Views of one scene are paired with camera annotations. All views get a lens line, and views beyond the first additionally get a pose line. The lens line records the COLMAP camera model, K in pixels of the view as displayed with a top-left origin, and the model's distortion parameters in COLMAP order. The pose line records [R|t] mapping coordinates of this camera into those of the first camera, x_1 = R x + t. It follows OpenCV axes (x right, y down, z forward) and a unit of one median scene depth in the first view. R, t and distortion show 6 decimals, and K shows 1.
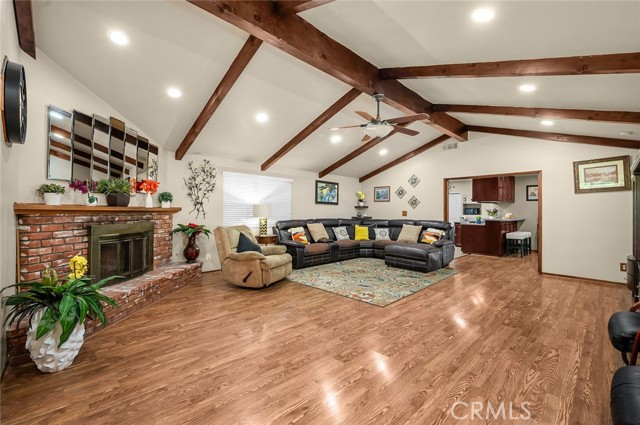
lens RADIAL K [[277.6, 0, 320.0], [0, 277.6, 212.5], [0, 0, 1]] dist [0.000255, 0.000221]
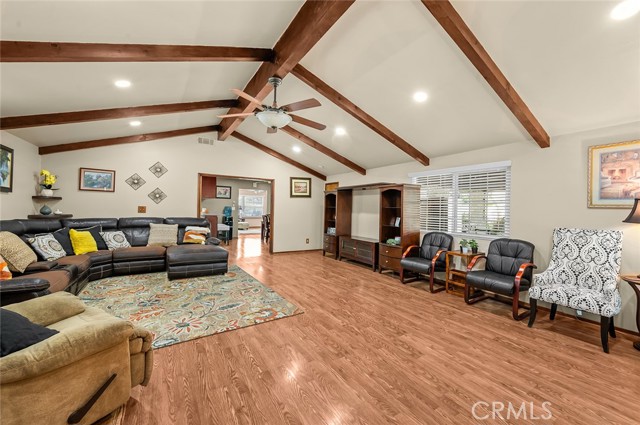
lens RADIAL K [[253.2, 0, 330.8], [0, 253.2, 208.2], [0, 0, 1]] dist [-0.001632, -0.000182]
pose [[0.181963, 0.002312, 0.983303, -0.444414], [-0.017425, 0.999848, 0.000874, -0.014841], [-0.983151, -0.017293, 0.181975, 0.546903]]
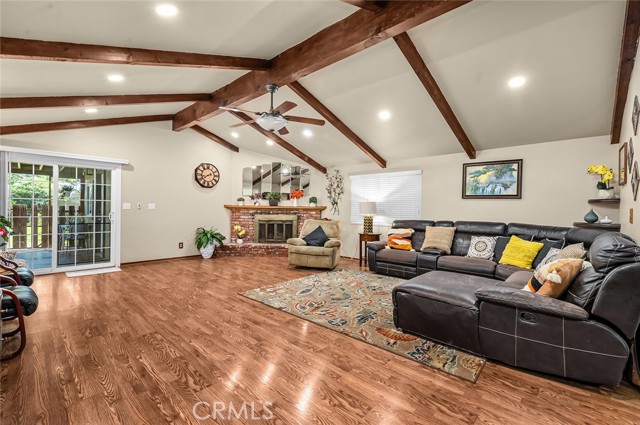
lens RADIAL K [[288.6, 0, 320.0], [0, 288.6, 212.5], [0, 0, 1]] dist [-0.001142, -0.000333]
pose [[0.030891, 0.003772, -0.999516, 0.990675], [-0.018346, 0.999827, 0.003206, 0.008601], [0.999354, 0.018238, 0.030955, 0.928664]]
